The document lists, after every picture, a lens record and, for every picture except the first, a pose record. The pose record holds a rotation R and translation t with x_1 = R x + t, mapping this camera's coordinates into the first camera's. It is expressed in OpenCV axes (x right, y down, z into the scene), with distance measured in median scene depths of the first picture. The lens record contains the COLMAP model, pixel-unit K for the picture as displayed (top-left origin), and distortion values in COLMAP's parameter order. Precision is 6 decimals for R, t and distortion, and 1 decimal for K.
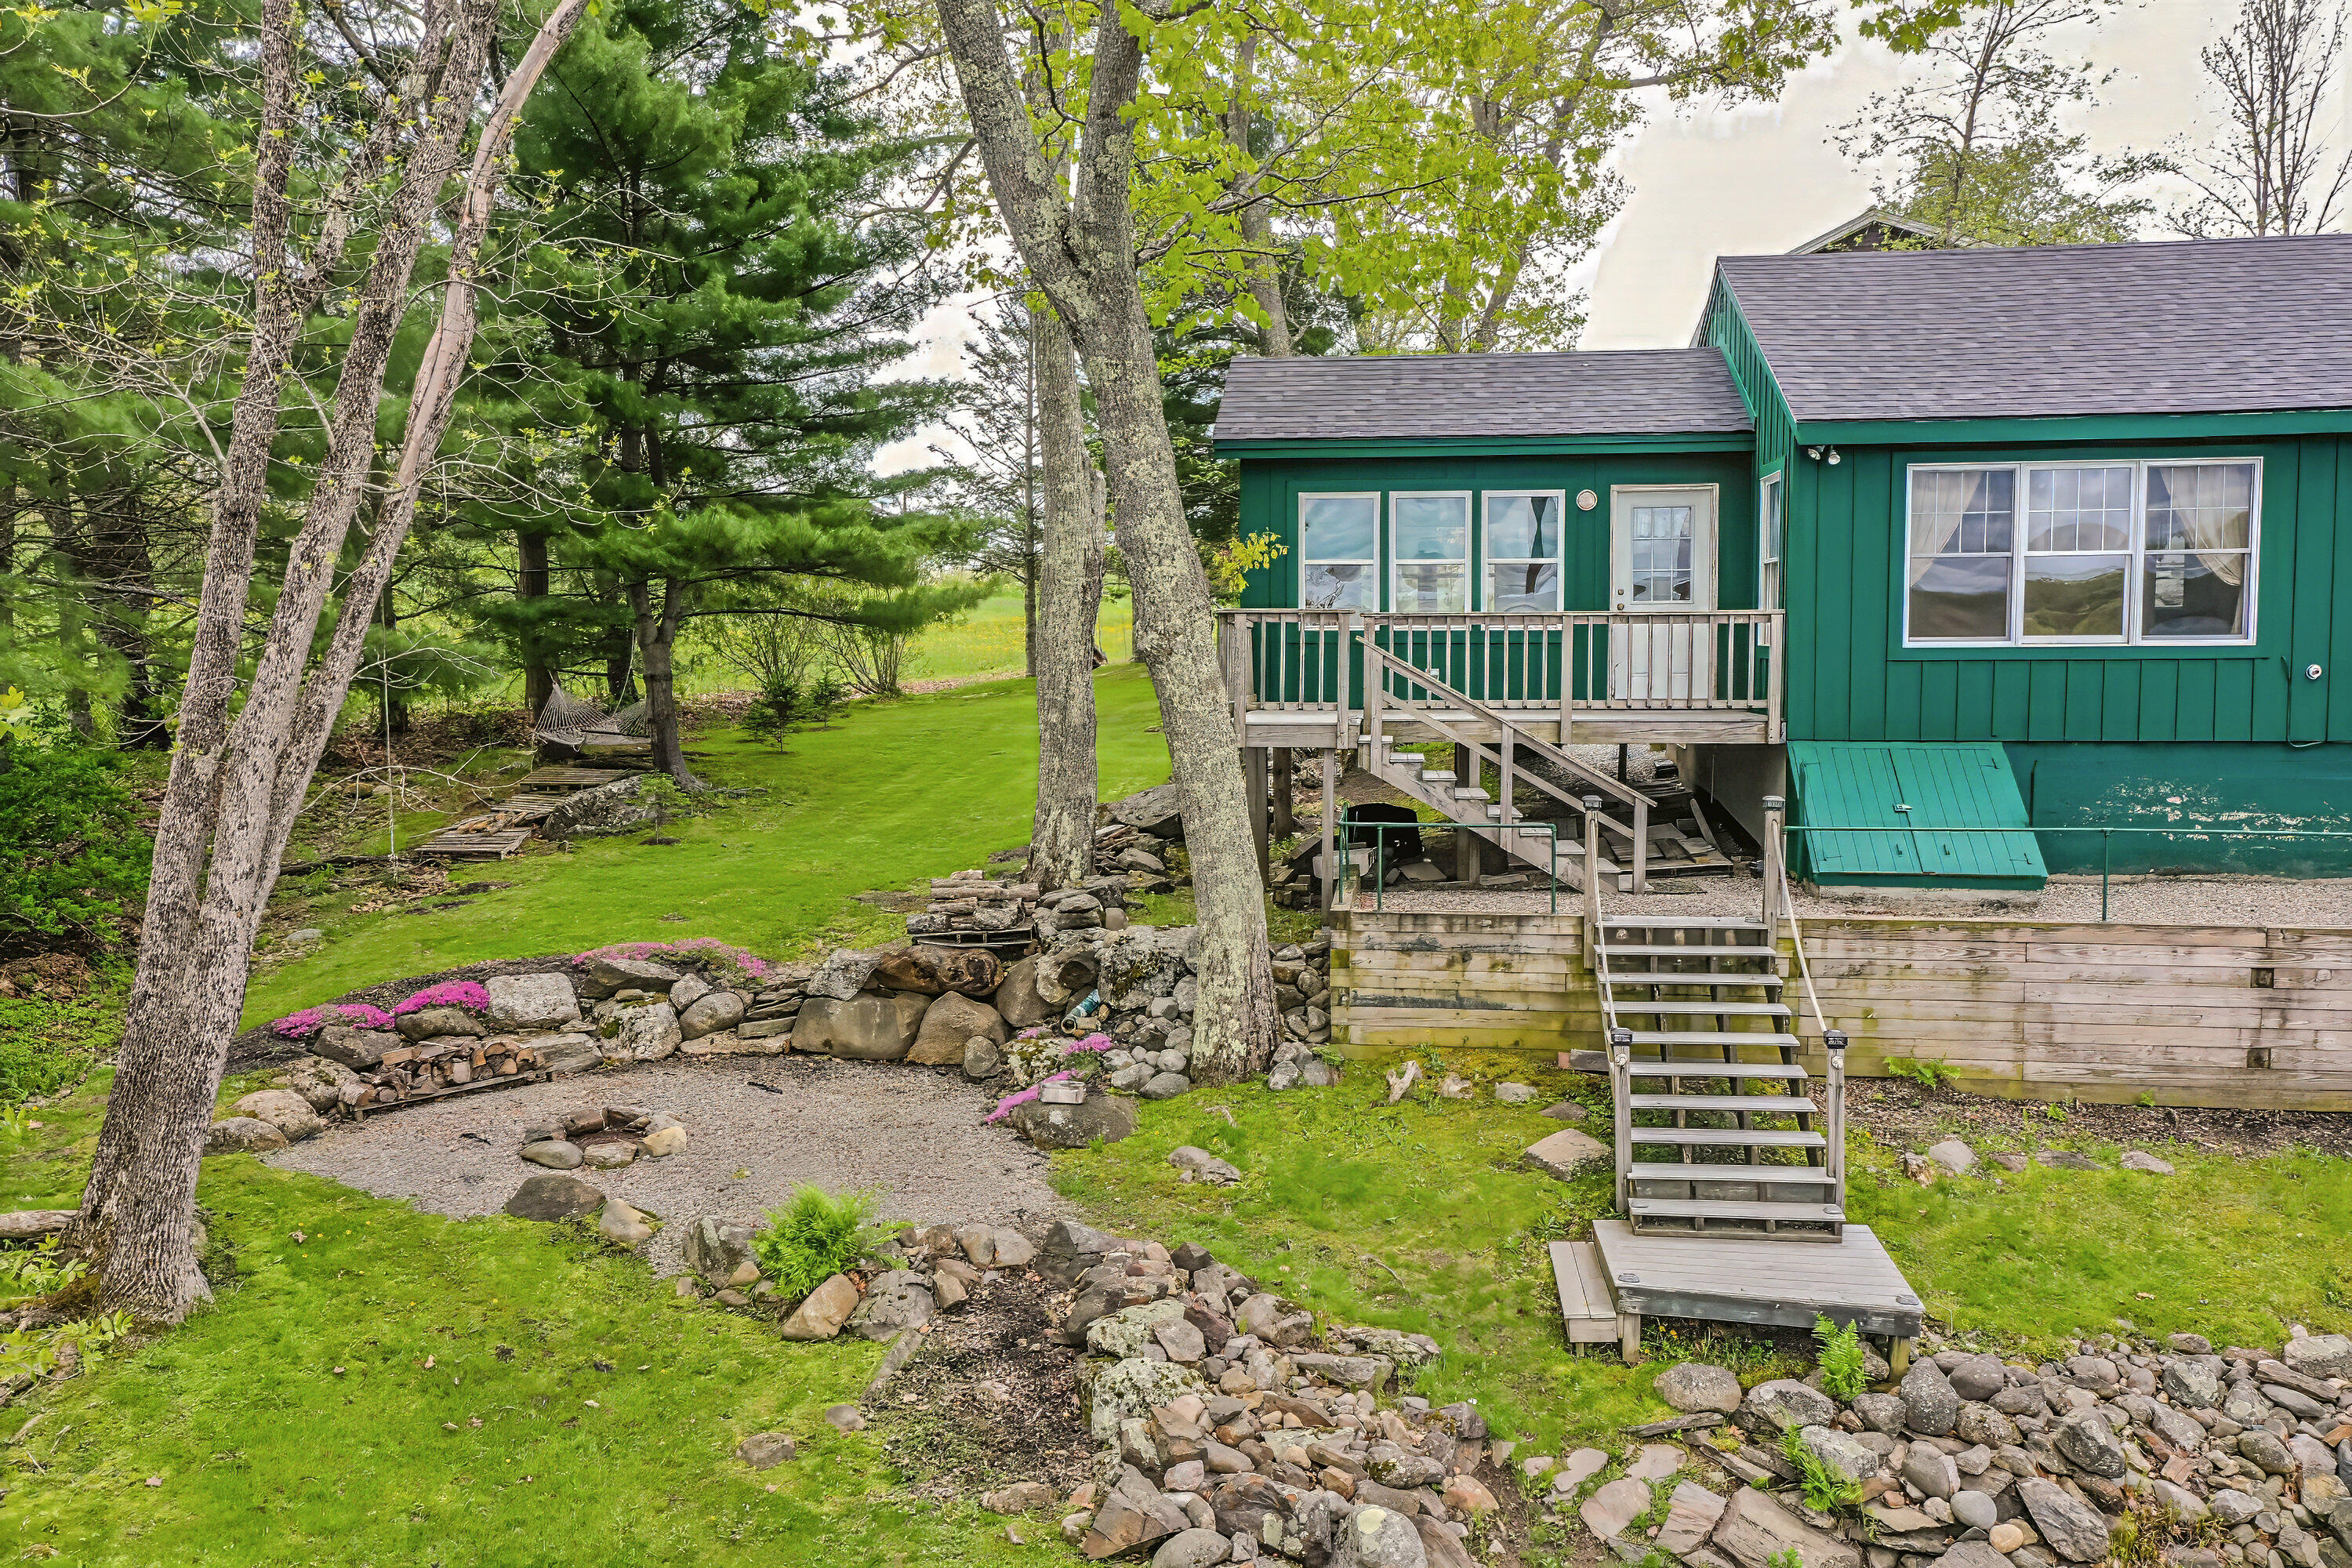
lens RADIAL K [[1868.9, 0, 1176.0], [0, 1868.9, 784.0], [0, 0, 1]] dist [0.015614, 0.006116]
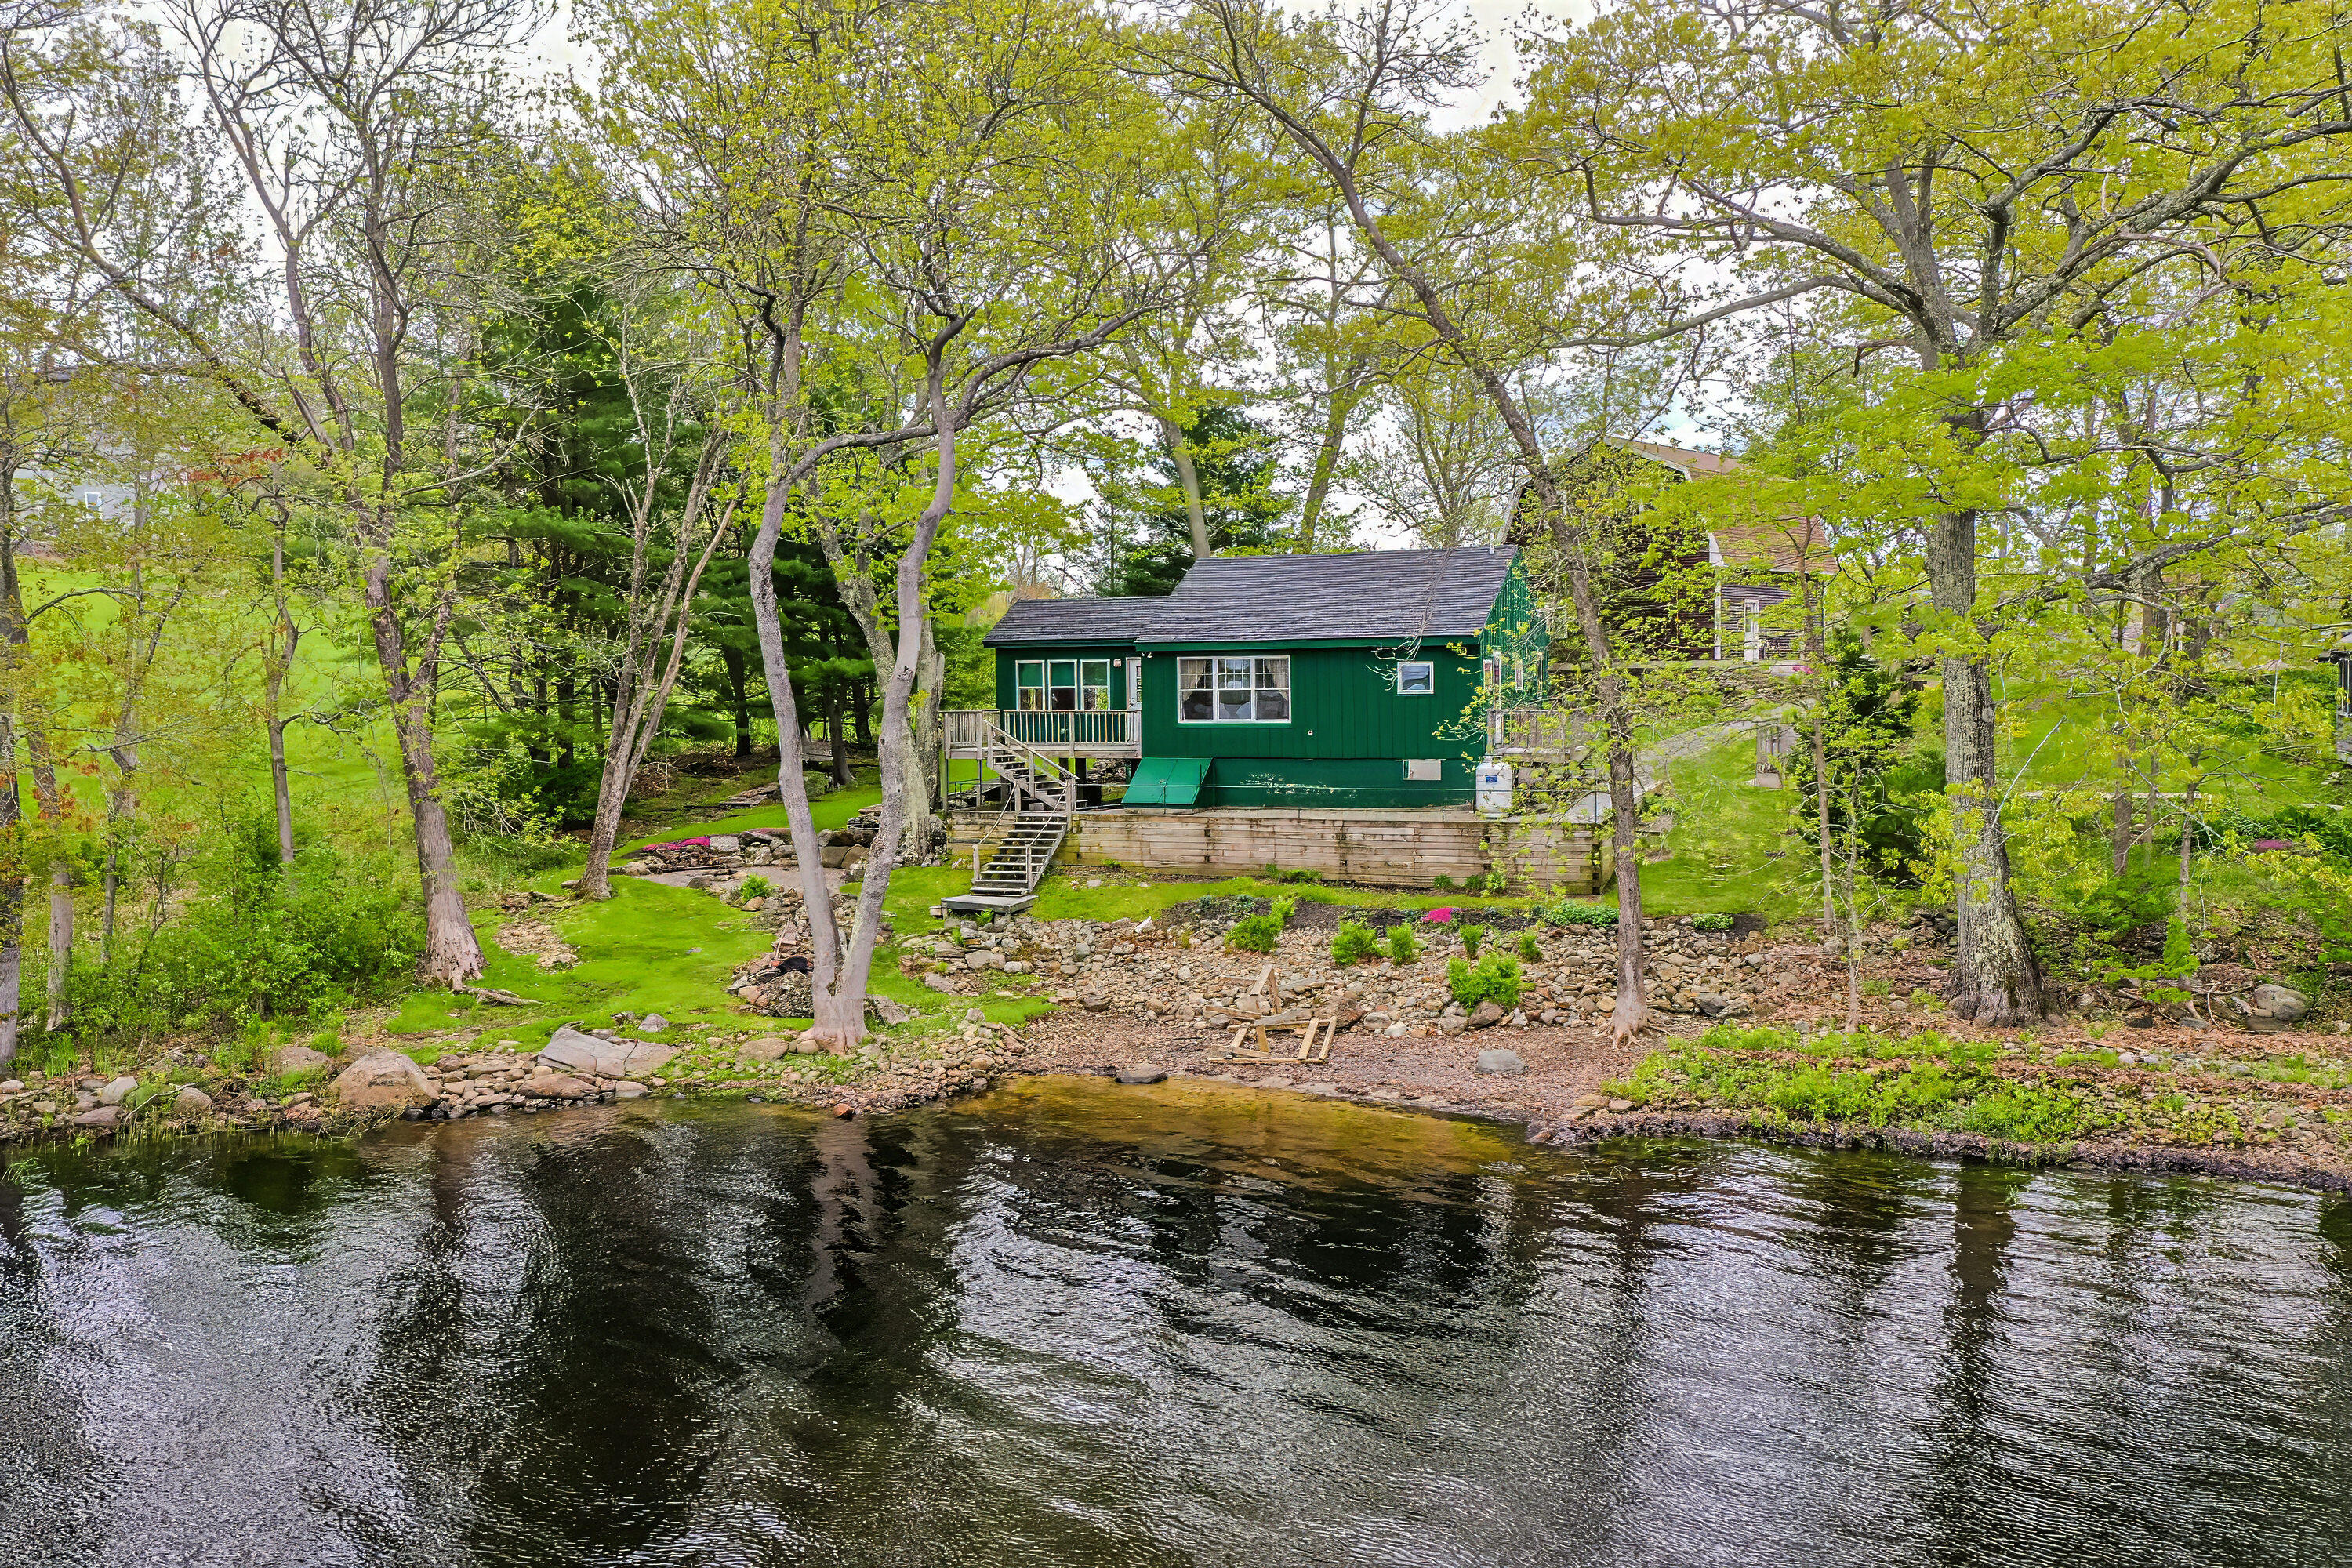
lens RADIAL K [[1912.7, 0, 1176.0], [0, 1912.7, 784.0], [0, 0, 1]] dist [-0.001813, 0.014789]
pose [[0.967886, 0.007053, -0.251291, 1.123001], [-0.010651, 0.999859, -0.012963, 0.053771], [0.251164, 0.015223, 0.967825, -1.768139]]
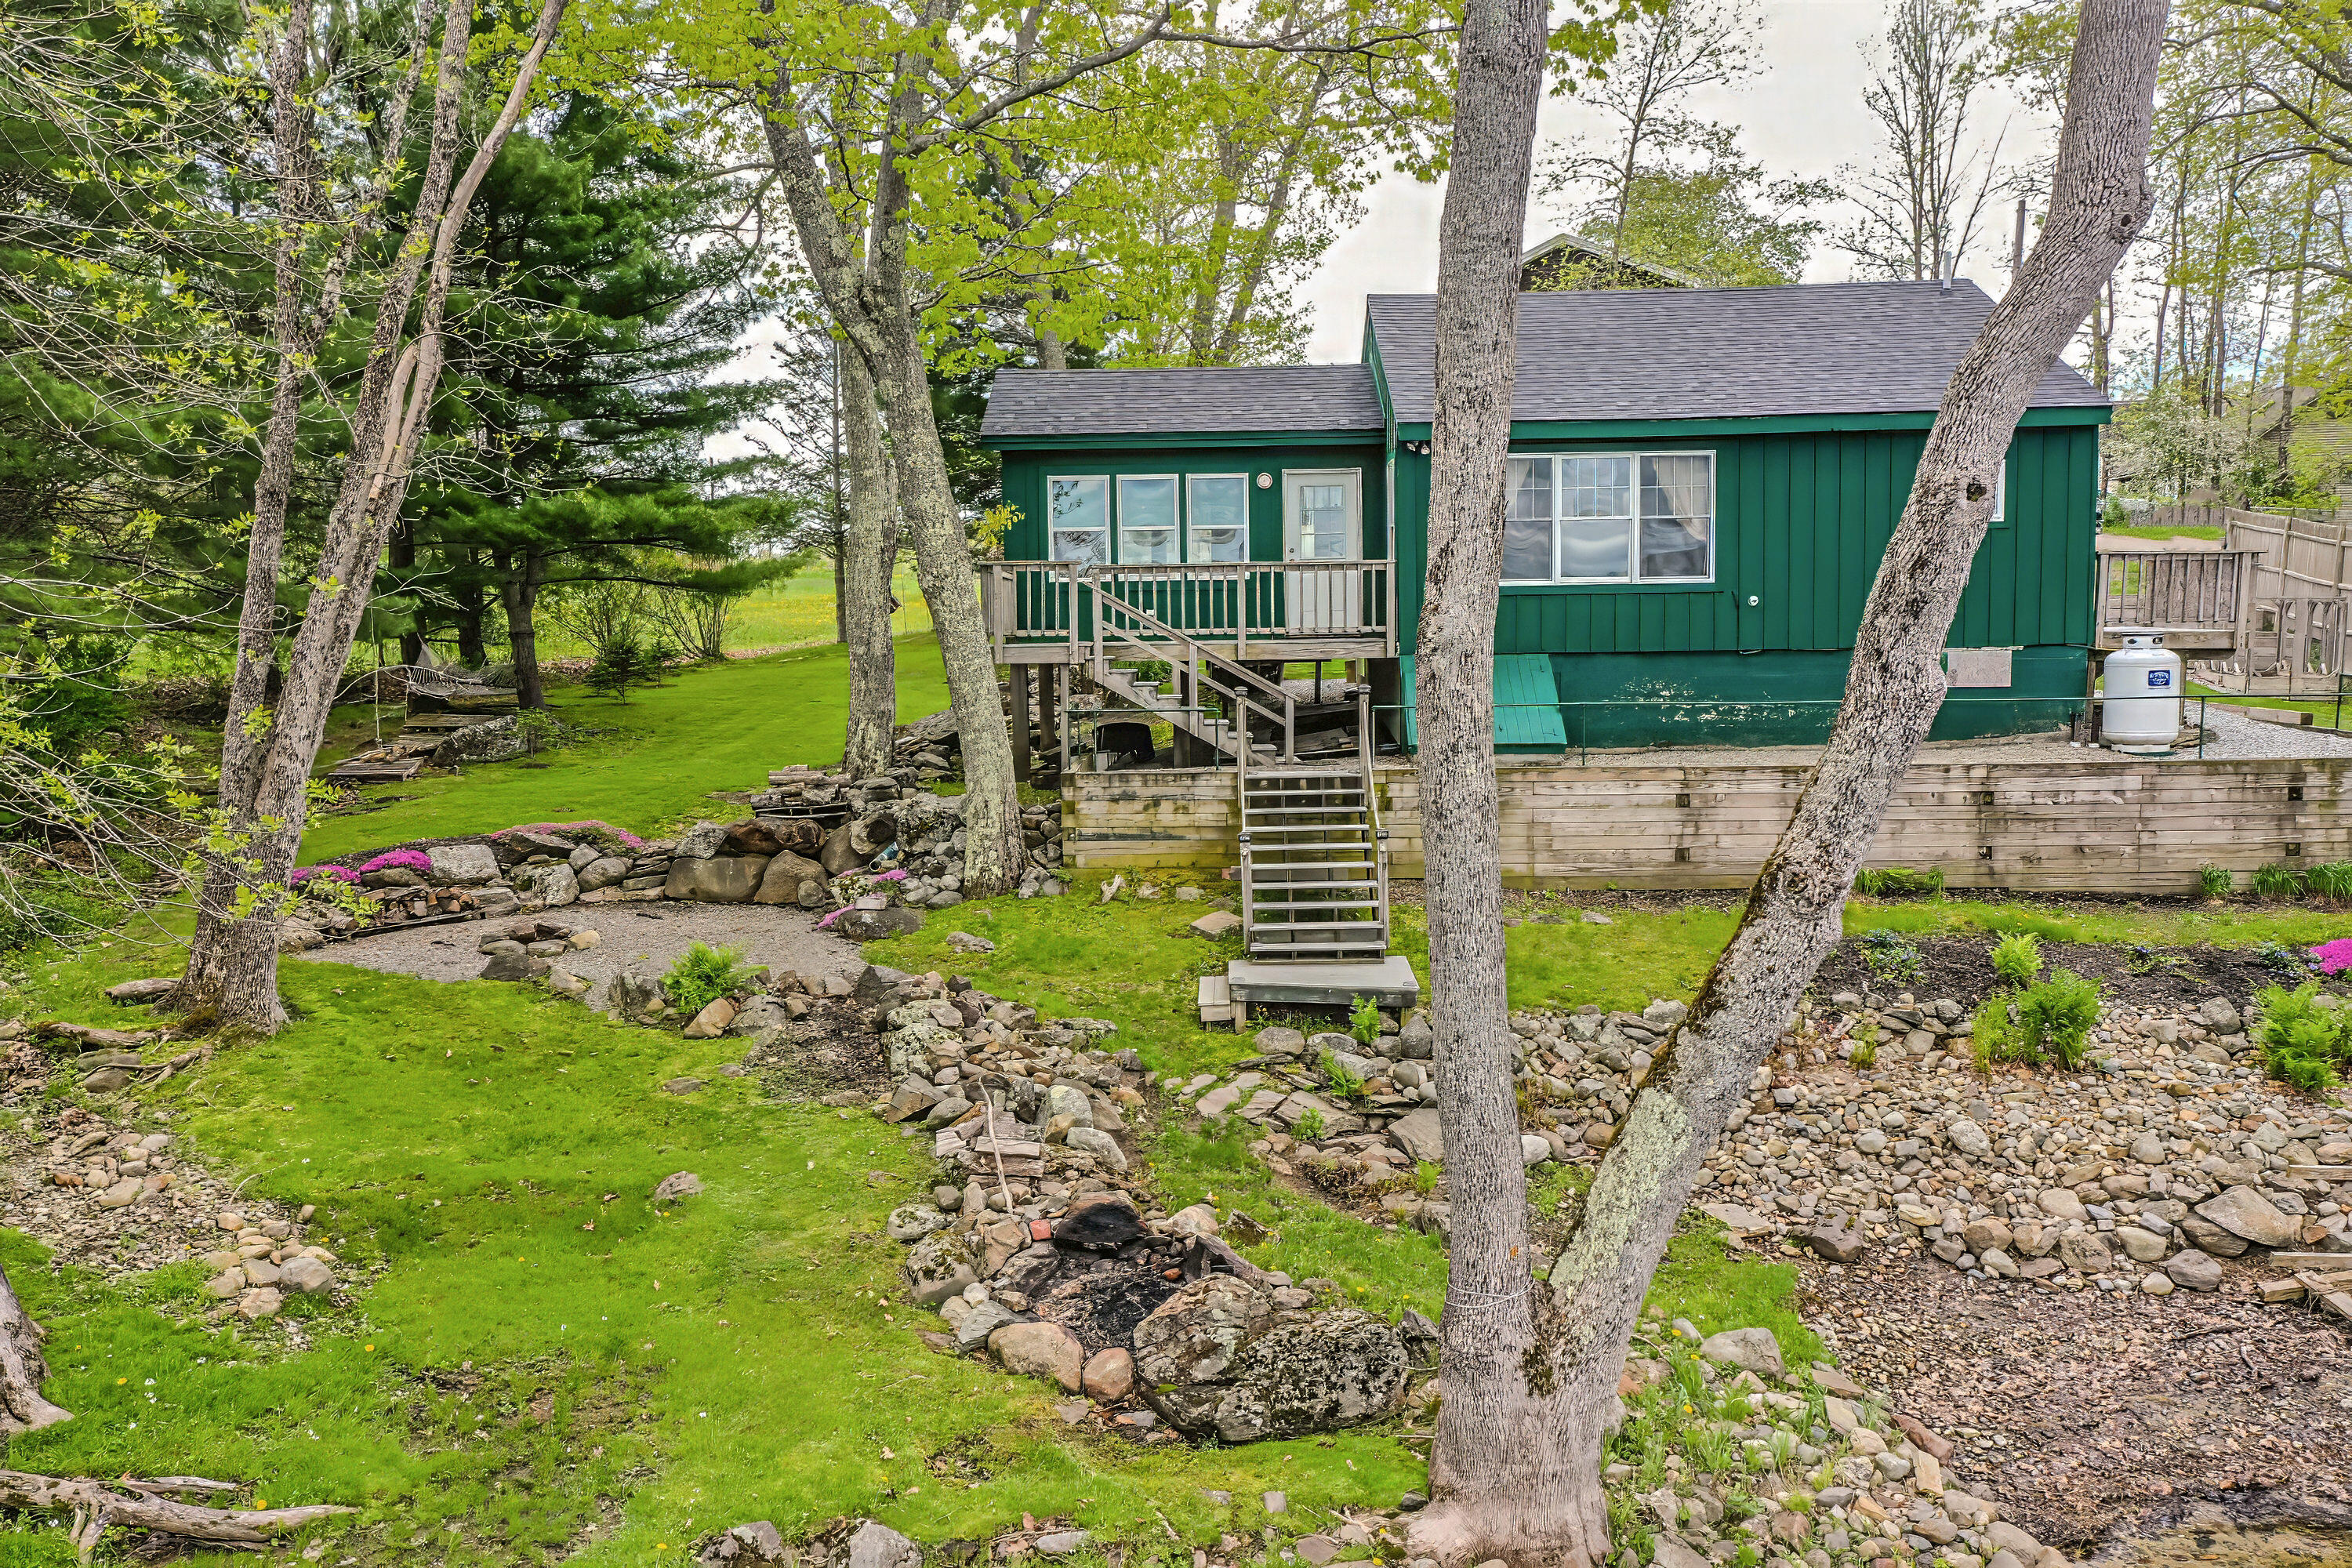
lens RADIAL K [[1884.6, 0, 1176.0], [0, 1884.6, 784.0], [0, 0, 1]] dist [0.006073, 0.015145]
pose [[0.995110, -0.018969, 0.096936, 0.028125], [0.018324, 0.999804, 0.007535, 0.060417], [-0.097060, -0.005722, 0.995262, -0.380379]]
